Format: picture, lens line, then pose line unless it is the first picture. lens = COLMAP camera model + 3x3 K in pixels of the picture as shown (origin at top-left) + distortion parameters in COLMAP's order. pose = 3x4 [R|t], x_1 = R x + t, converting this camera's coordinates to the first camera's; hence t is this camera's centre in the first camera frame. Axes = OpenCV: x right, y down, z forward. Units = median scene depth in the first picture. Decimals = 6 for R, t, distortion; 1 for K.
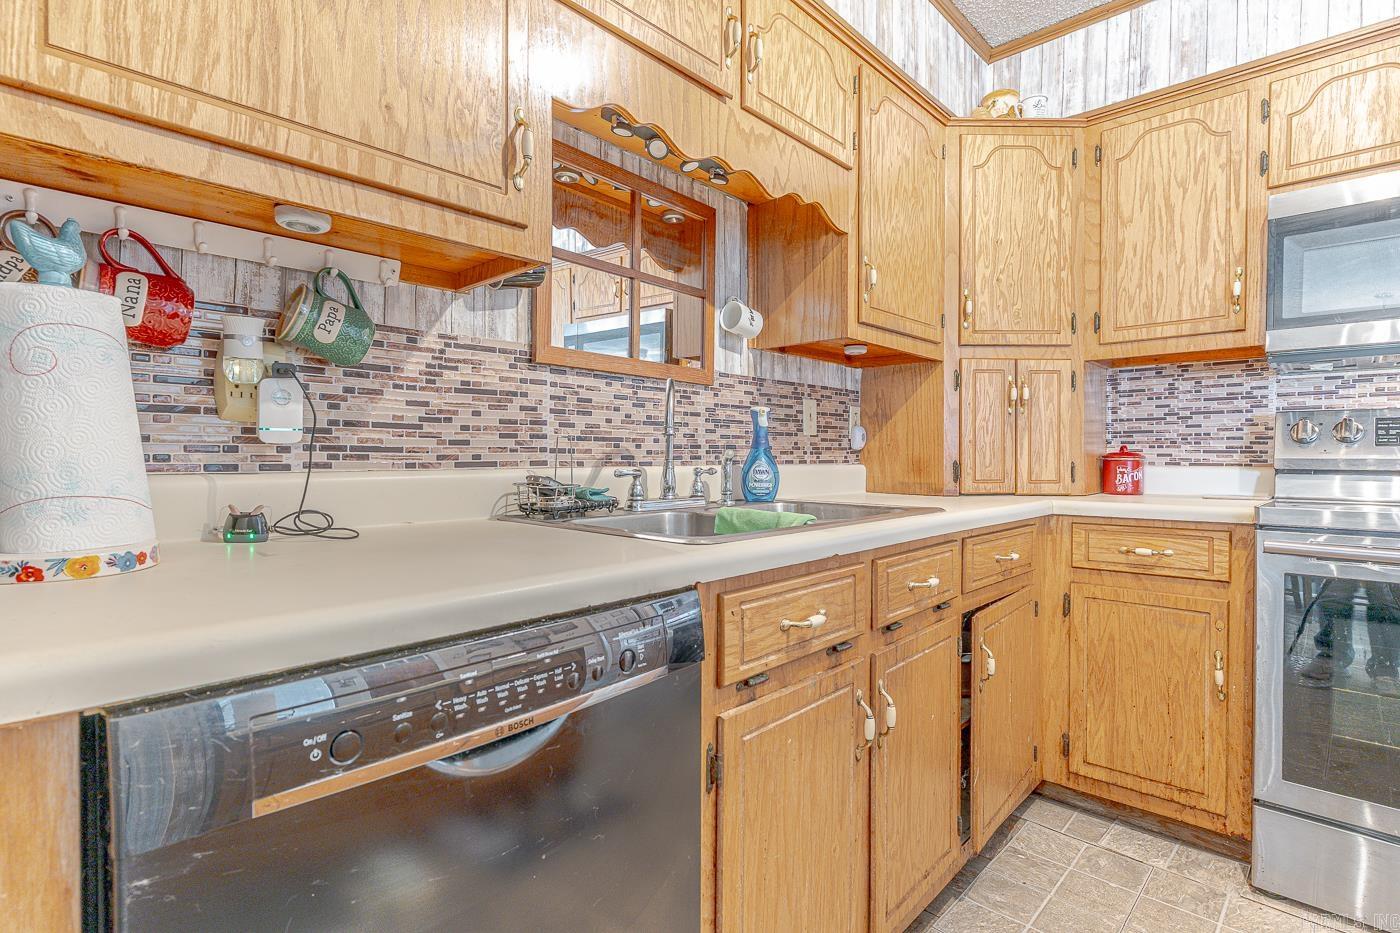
lens RADIAL K [[691.9, 0, 701.8], [0, 691.9, 463.4], [0, 0, 1]] dist [0.002993, 0.000193]
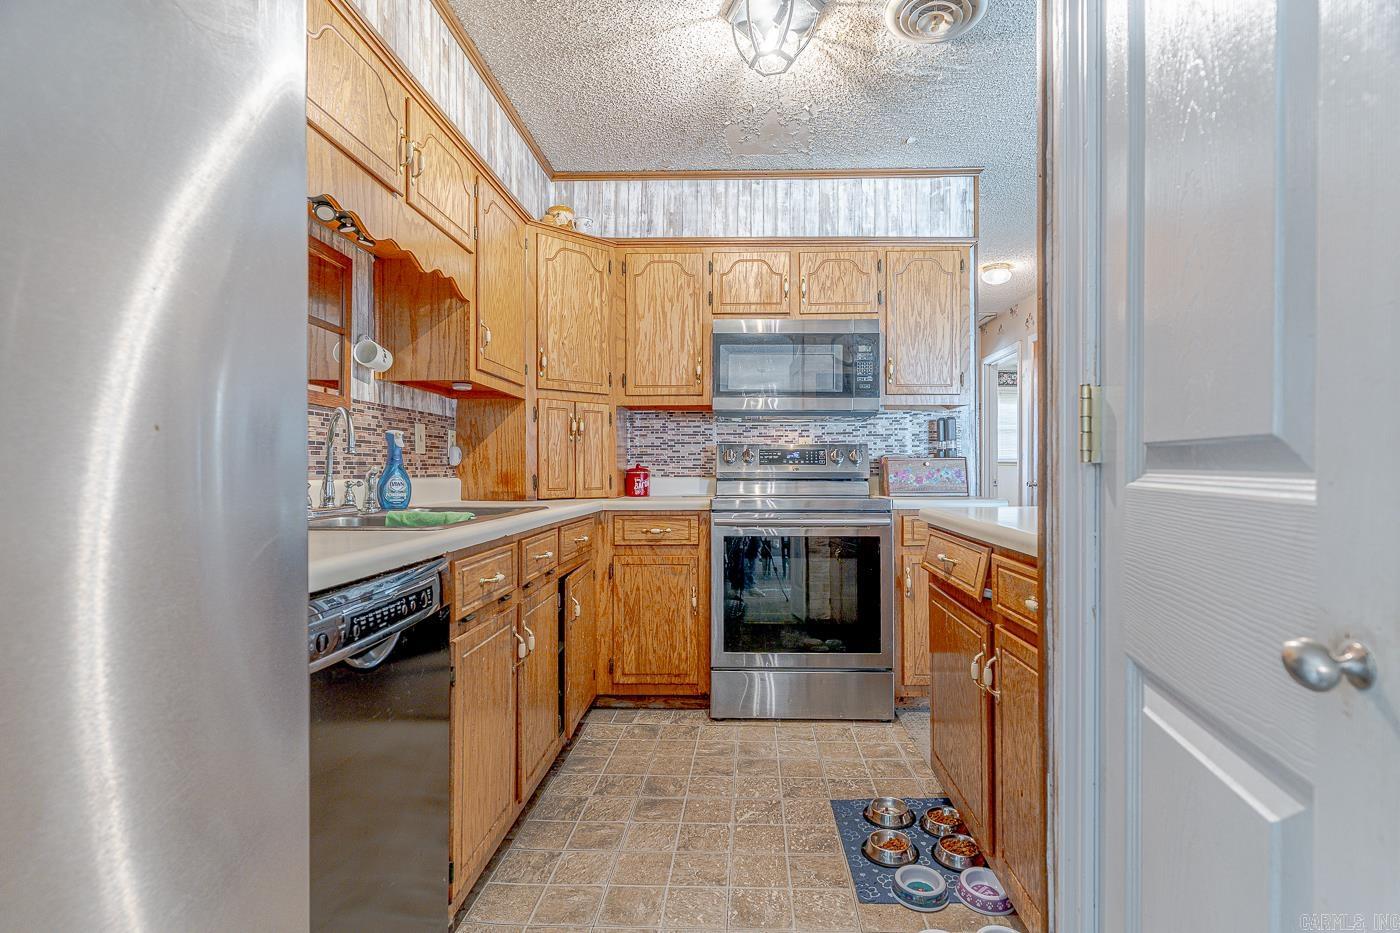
lens RADIAL K [[670.2, 0, 731.3], [0, 670.2, 466.4], [0, 0, 1]] dist [-0.000041, -0.000011]
pose [[0.745921, 0.002547, 0.666030, -0.243410], [0.009721, 0.999845, -0.014711, 0.003855], [-0.665964, 0.017448, 0.745780, -0.250834]]
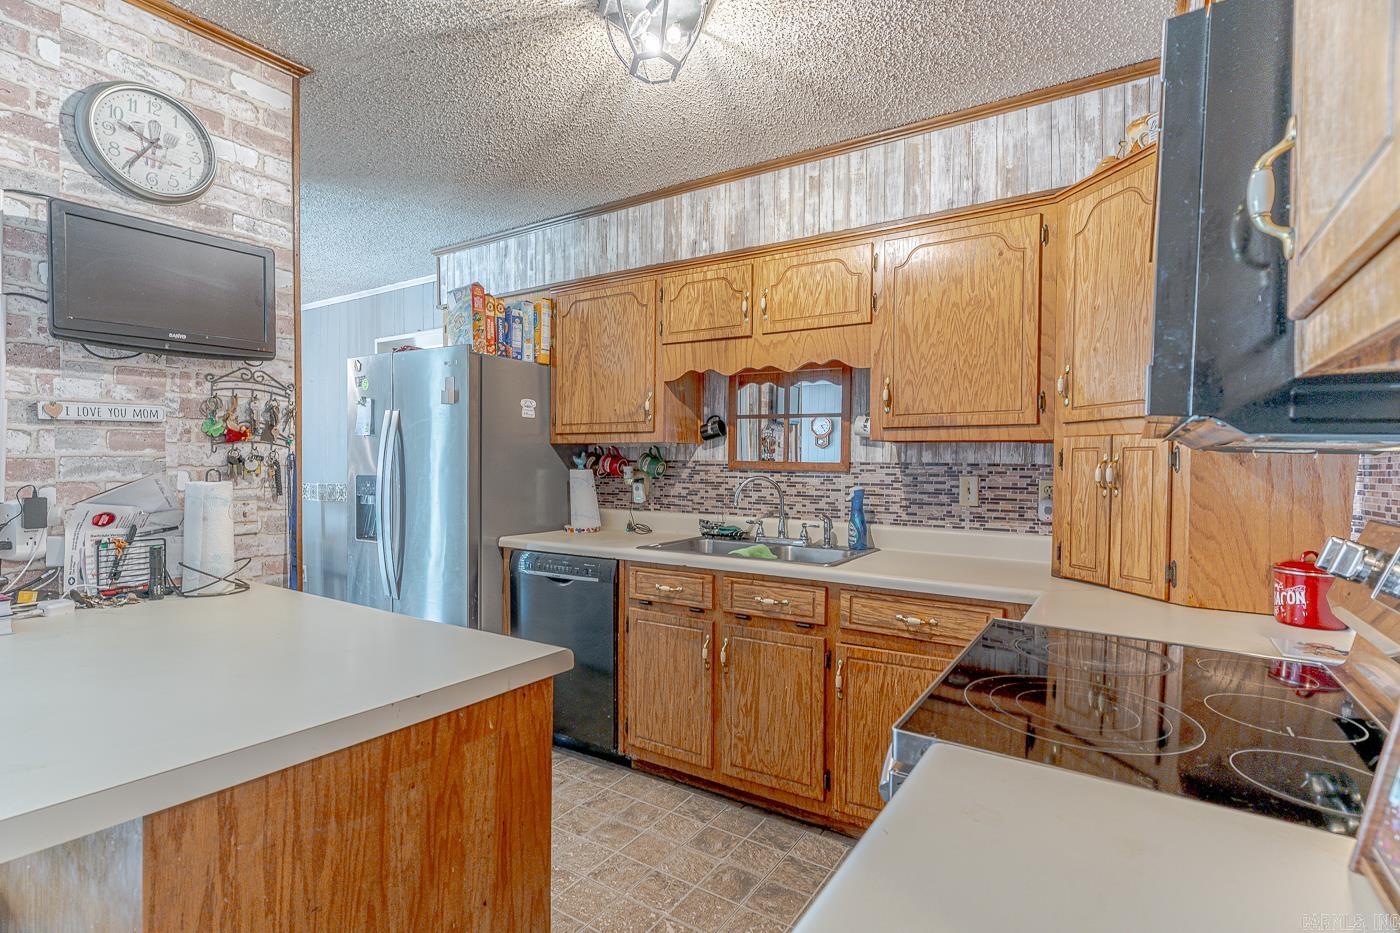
lens RADIAL K [[677.6, 0, 693.9], [0, 677.6, 472.9], [0, 0, 1]] dist [0.002076, 0.000419]
pose [[0.173593, 0.016913, -0.984672, 1.392811], [-0.022270, 0.999664, 0.013245, -0.116816], [0.984566, 0.019629, 0.173911, 0.374164]]
